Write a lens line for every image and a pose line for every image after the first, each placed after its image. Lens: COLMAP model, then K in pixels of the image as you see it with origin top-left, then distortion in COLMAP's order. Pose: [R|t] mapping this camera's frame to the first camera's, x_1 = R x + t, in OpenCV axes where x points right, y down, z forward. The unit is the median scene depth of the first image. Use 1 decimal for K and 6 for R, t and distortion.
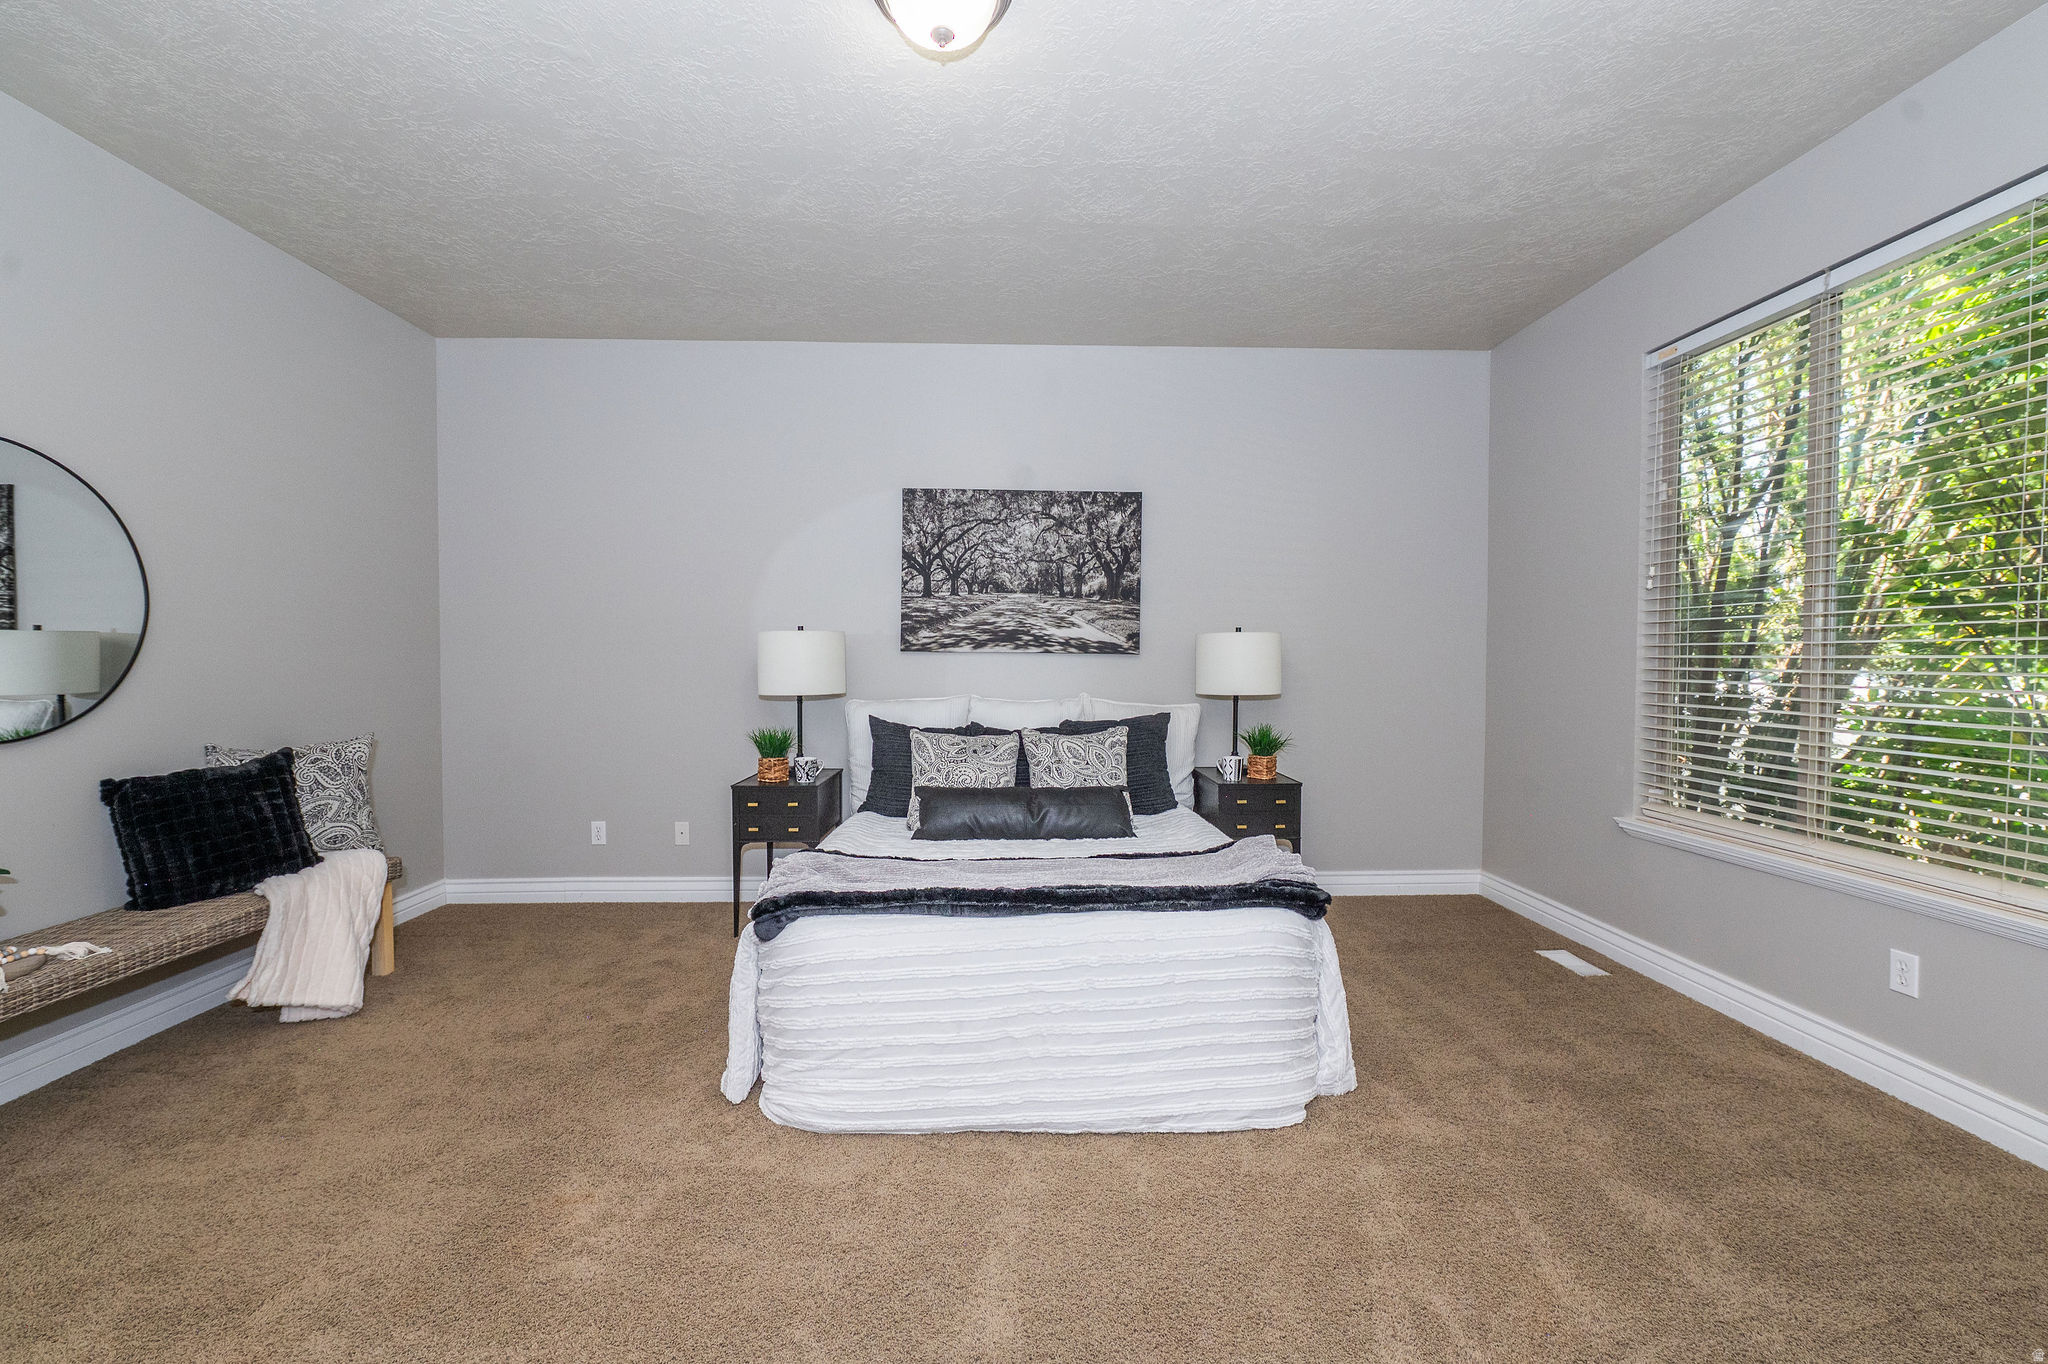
lens RADIAL K [[827.6, 0, 1022.6], [0, 827.6, 676.6], [0, 0, 1]] dist [-0.003002, -0.000741]
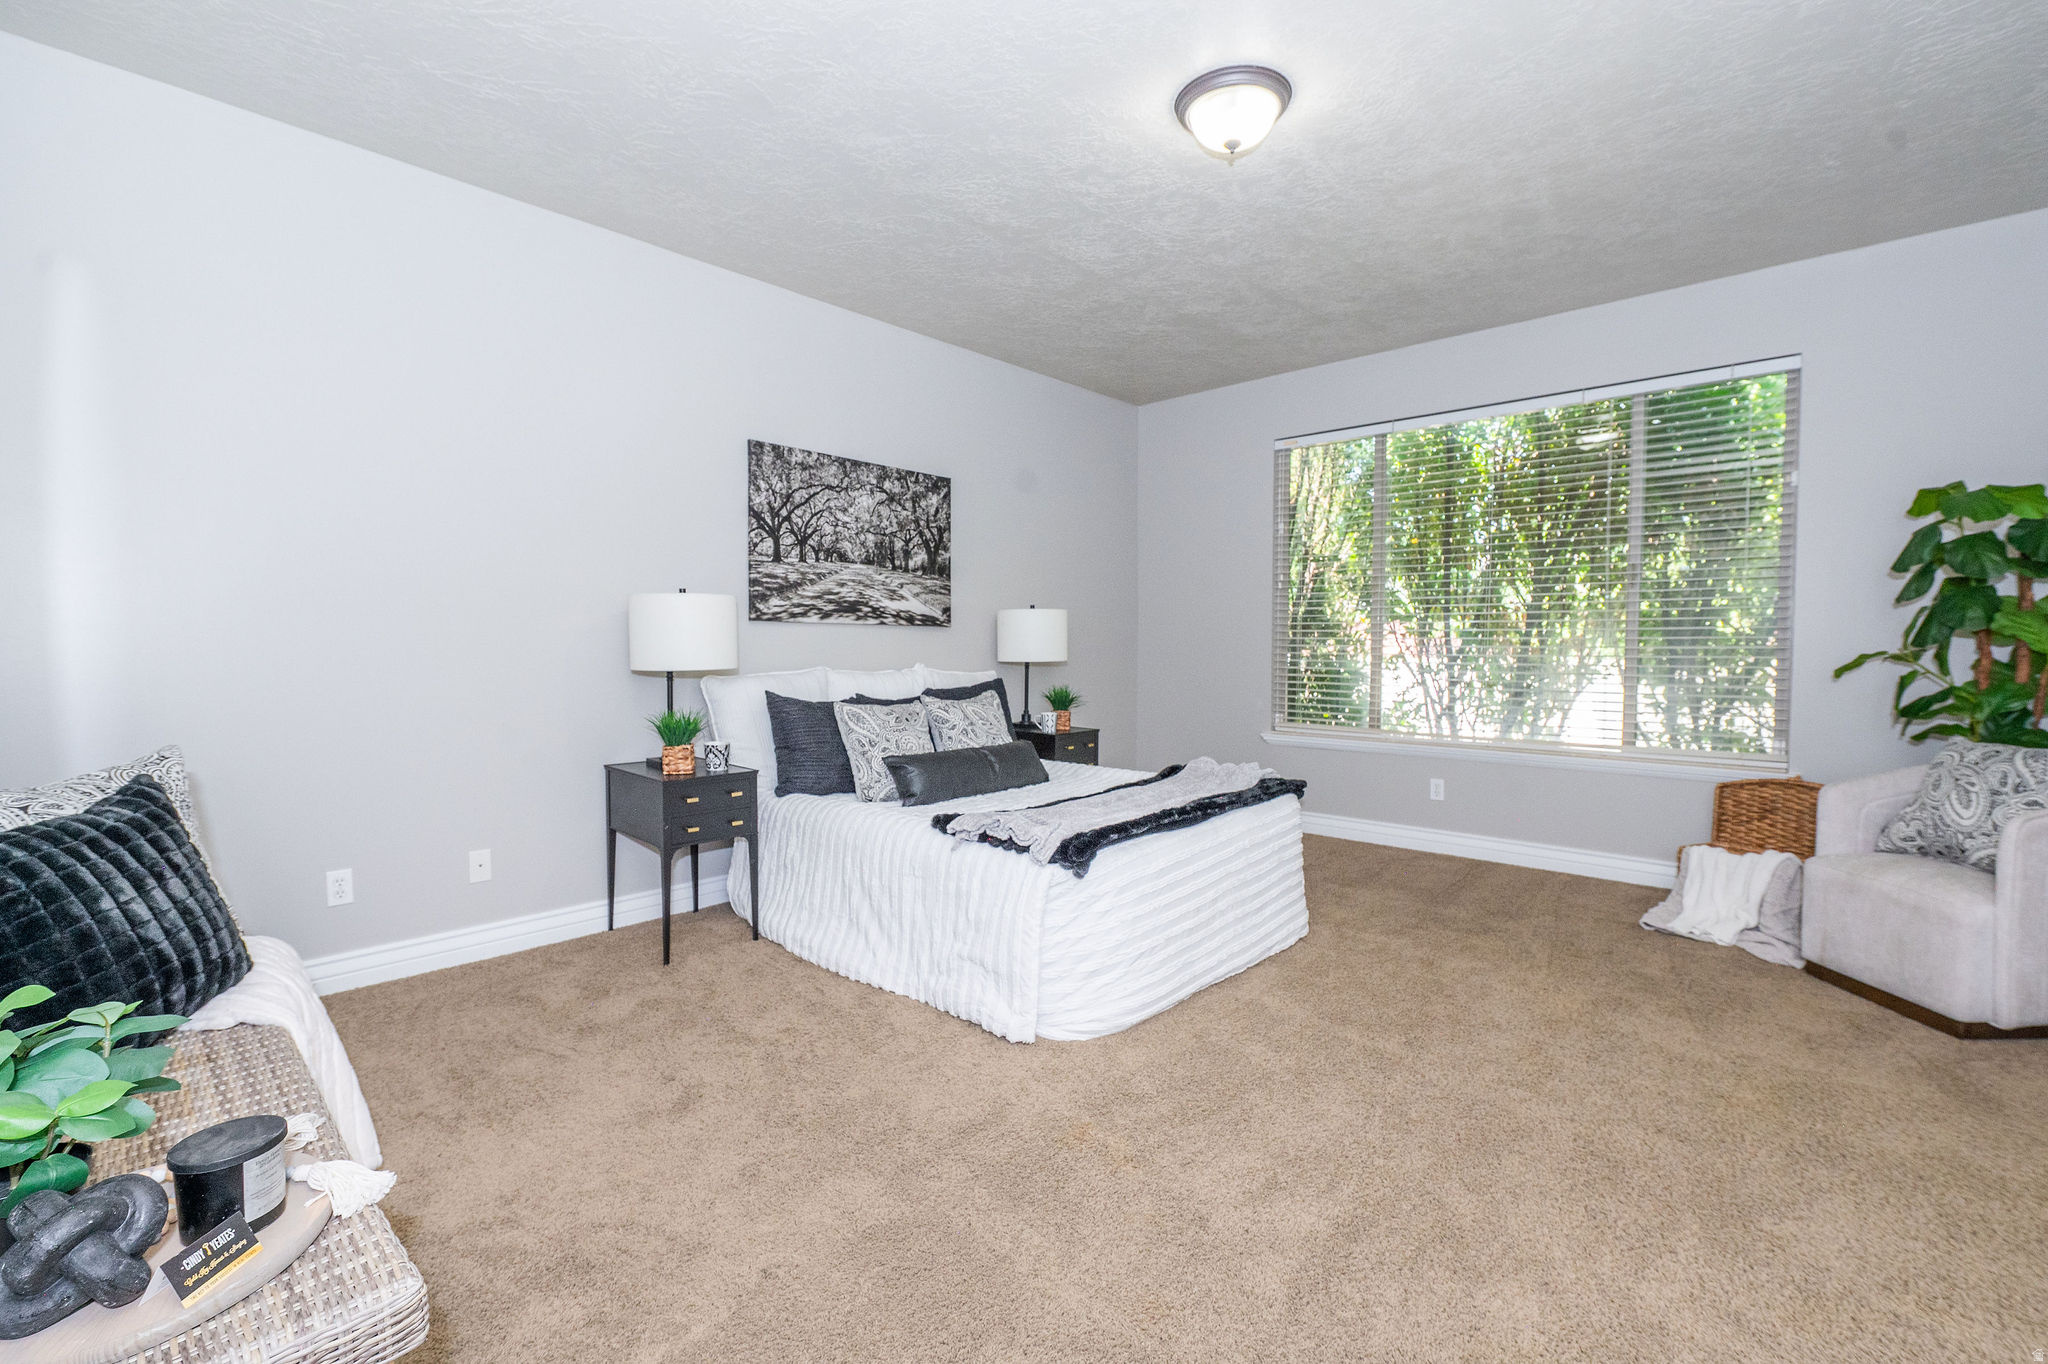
lens RADIAL K [[875.6, 0, 1019.2], [0, 875.6, 671.2], [0, 0, 1]] dist [-0.001852, -0.000485]
pose [[0.709007, -0.024411, 0.704778, -0.613015], [0.014166, 0.999692, 0.020375, 0.009243], [-0.705059, -0.004462, 0.709135, 0.117139]]
